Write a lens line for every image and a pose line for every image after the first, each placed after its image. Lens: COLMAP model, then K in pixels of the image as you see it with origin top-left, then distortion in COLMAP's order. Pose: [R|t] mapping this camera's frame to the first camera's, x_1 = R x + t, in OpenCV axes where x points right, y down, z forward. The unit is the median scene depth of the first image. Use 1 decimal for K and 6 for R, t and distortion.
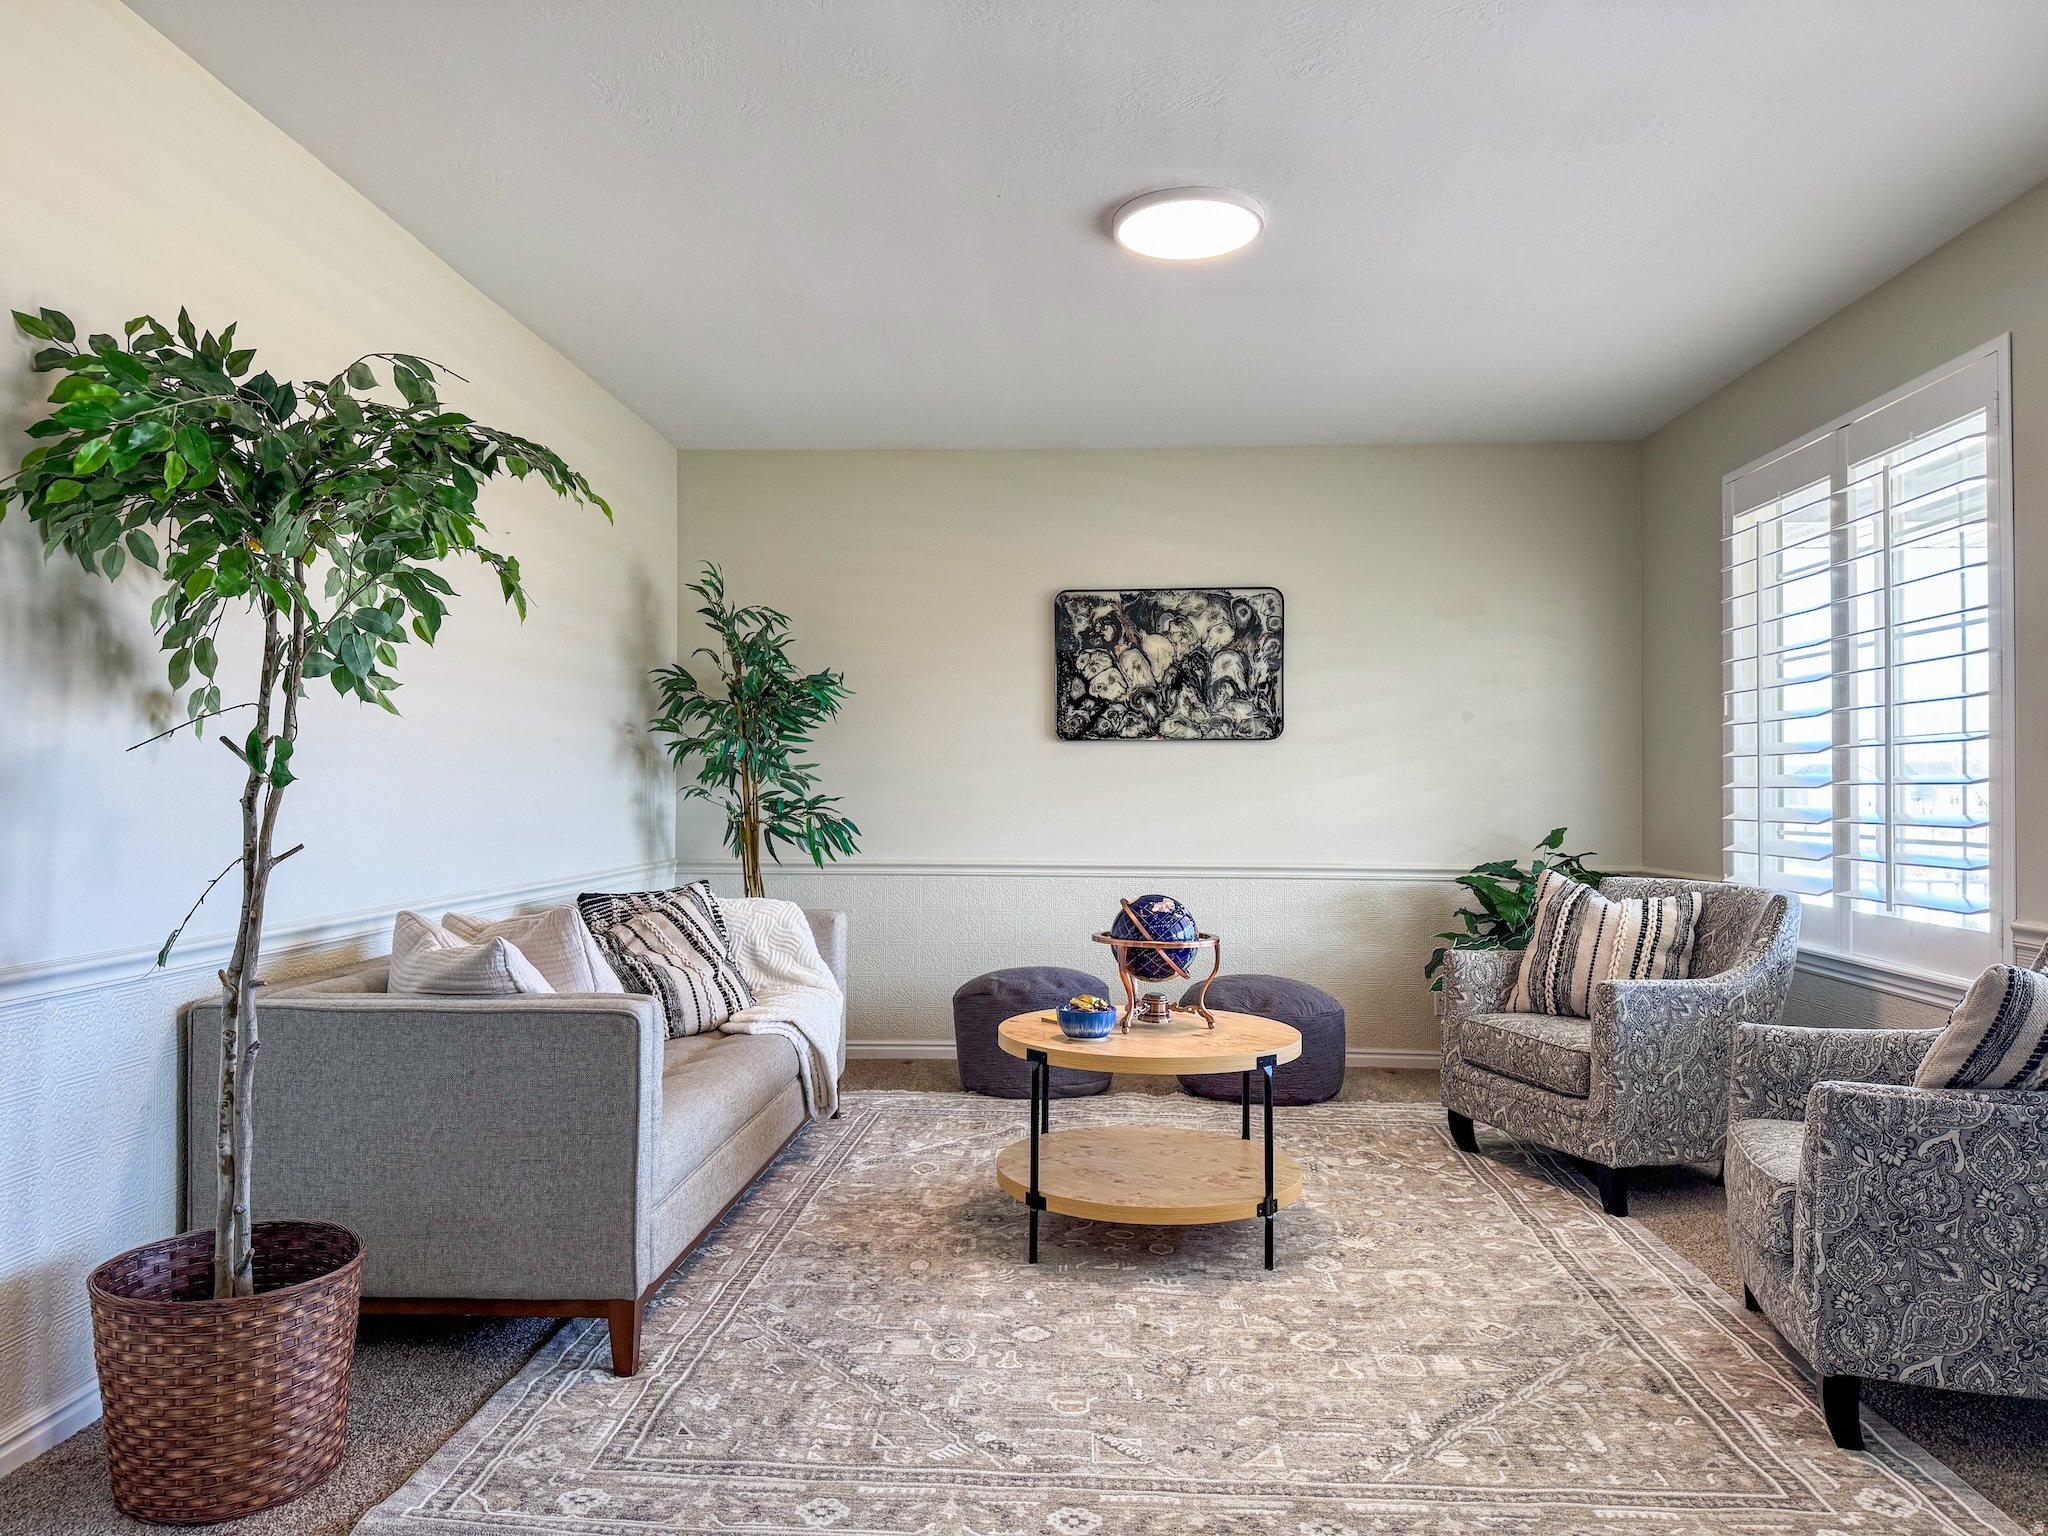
lens RADIAL K [[1433.3, 0, 1019.9], [0, 1433.3, 748.4], [0, 0, 1]] dist [0.113888, -0.161366]
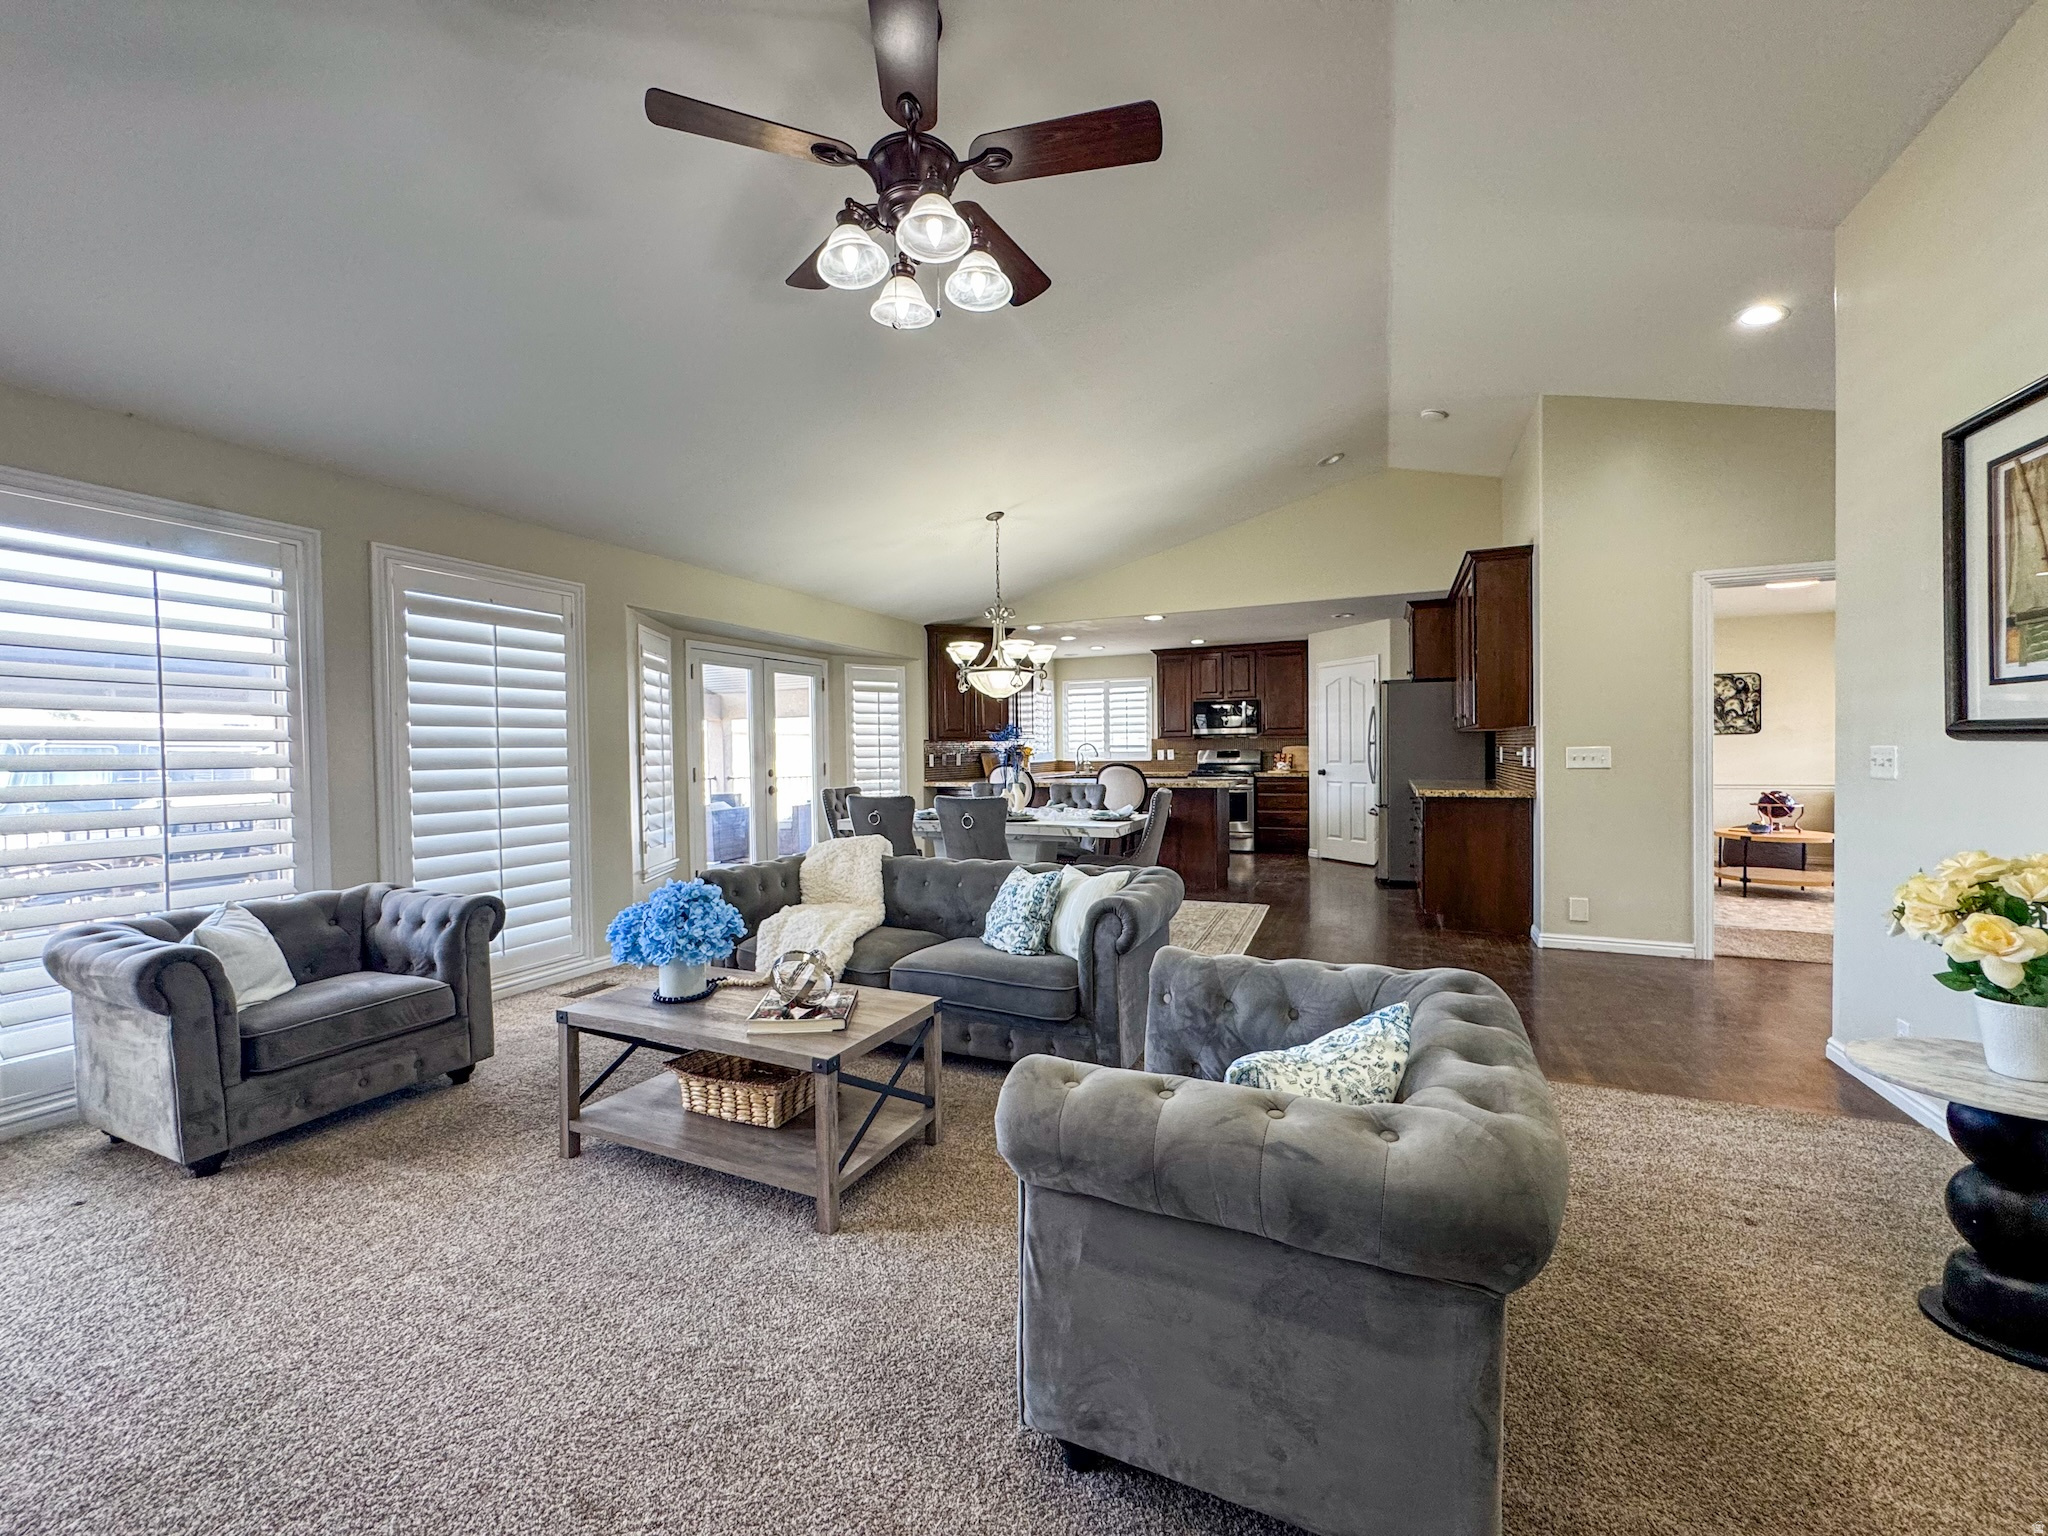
lens RADIAL K [[816.5, 0, 1021.4], [0, 816.5, 767.0], [0, 0, 1]] dist [-0.003865, -0.000264]
pose [[0.935401, -0.008337, -0.353490, -0.872175], [0.026397, 0.998579, 0.046299, -0.079051], [0.352602, -0.052640, 0.934292, -1.315989]]
